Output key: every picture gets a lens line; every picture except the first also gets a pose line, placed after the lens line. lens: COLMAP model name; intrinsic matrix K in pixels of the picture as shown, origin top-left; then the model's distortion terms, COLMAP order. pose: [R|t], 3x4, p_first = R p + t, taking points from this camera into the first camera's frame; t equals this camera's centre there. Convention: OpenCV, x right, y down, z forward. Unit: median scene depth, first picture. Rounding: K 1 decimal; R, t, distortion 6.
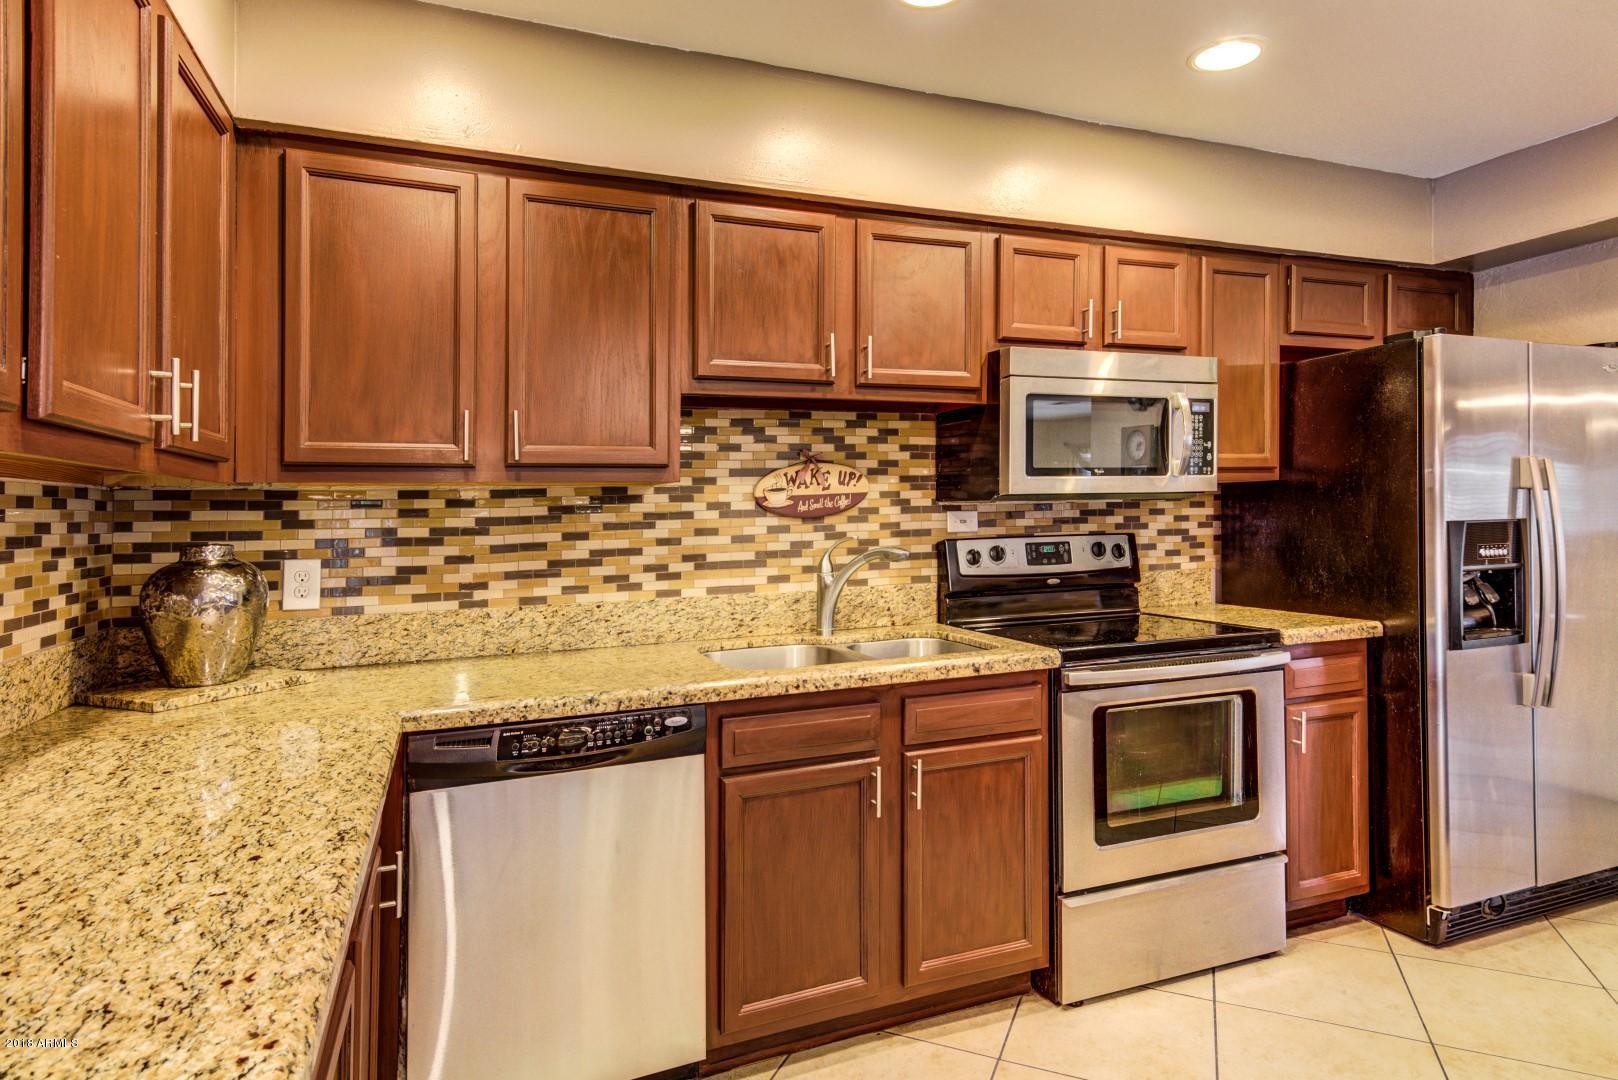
lens RADIAL K [[878.5, 0, 810.9], [0, 878.5, 545.6], [0, 0, 1]] dist [0.006807, -0.001801]
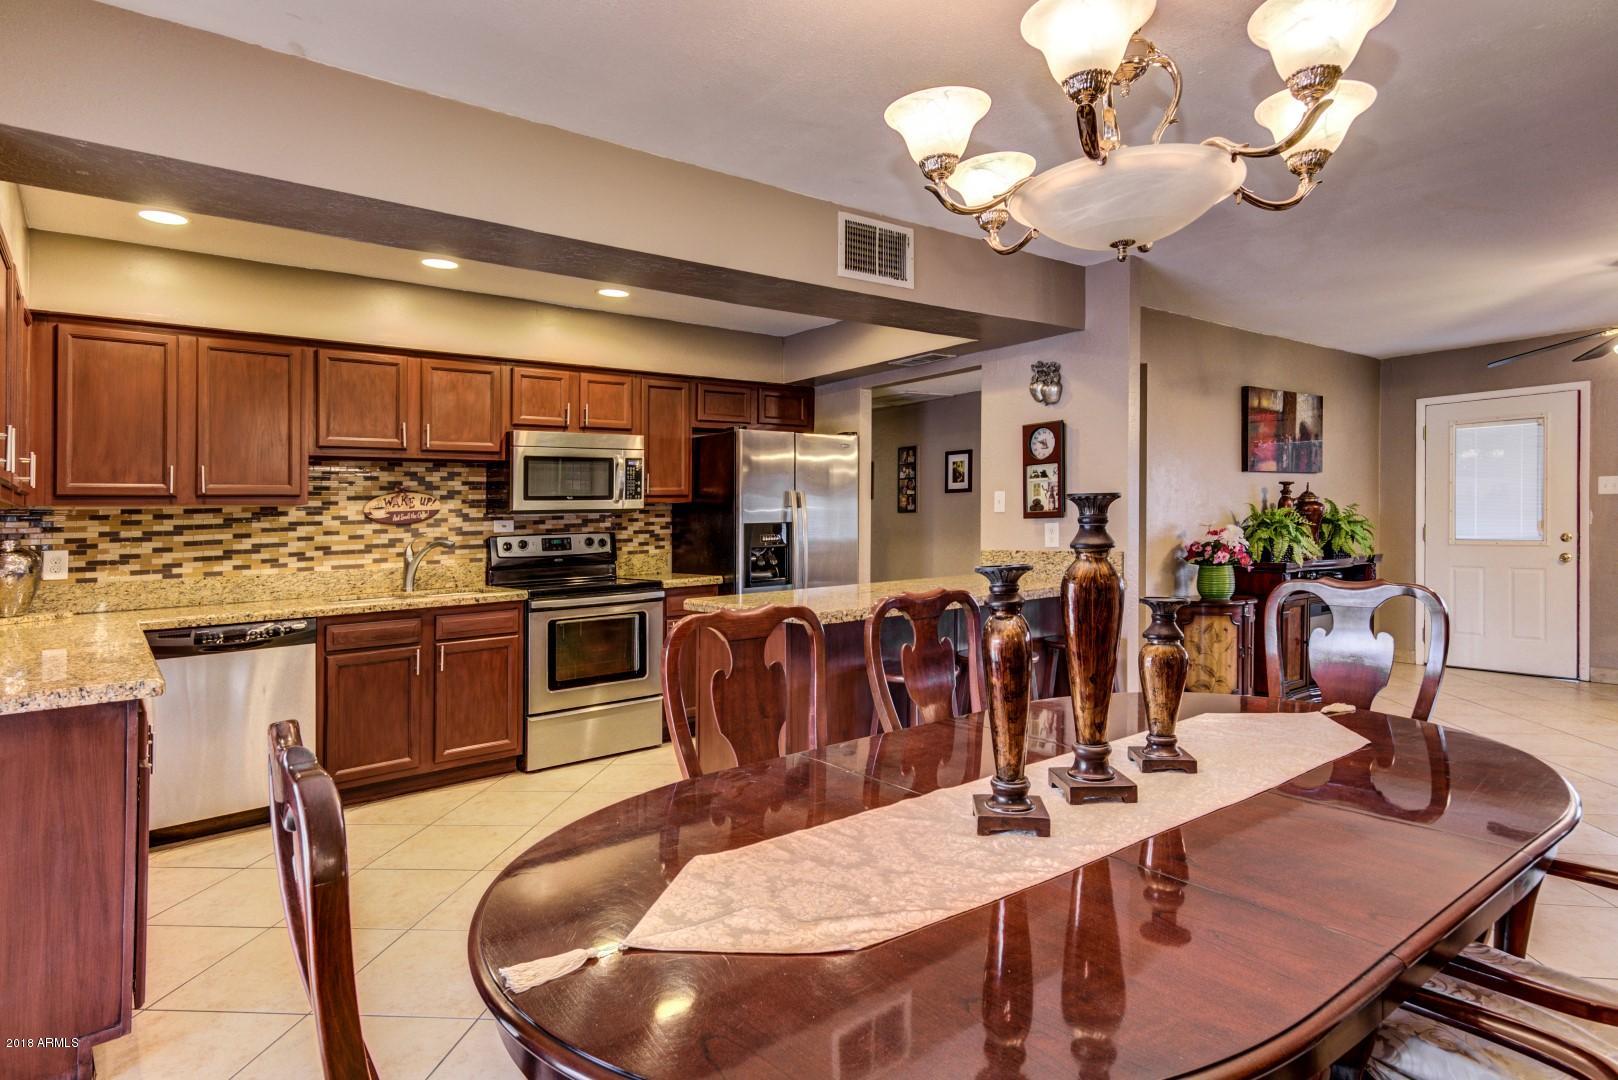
lens RADIAL K [[878.5, 0, 811.6], [0, 878.5, 532.5], [0, 0, 1]] dist [0.006807, -0.001801]
pose [[0.955768, -0.010477, 0.293935, 0.283318], [0.019606, 0.999412, -0.028131, 0.052126], [-0.293468, 0.032650, 0.955411, -0.947650]]
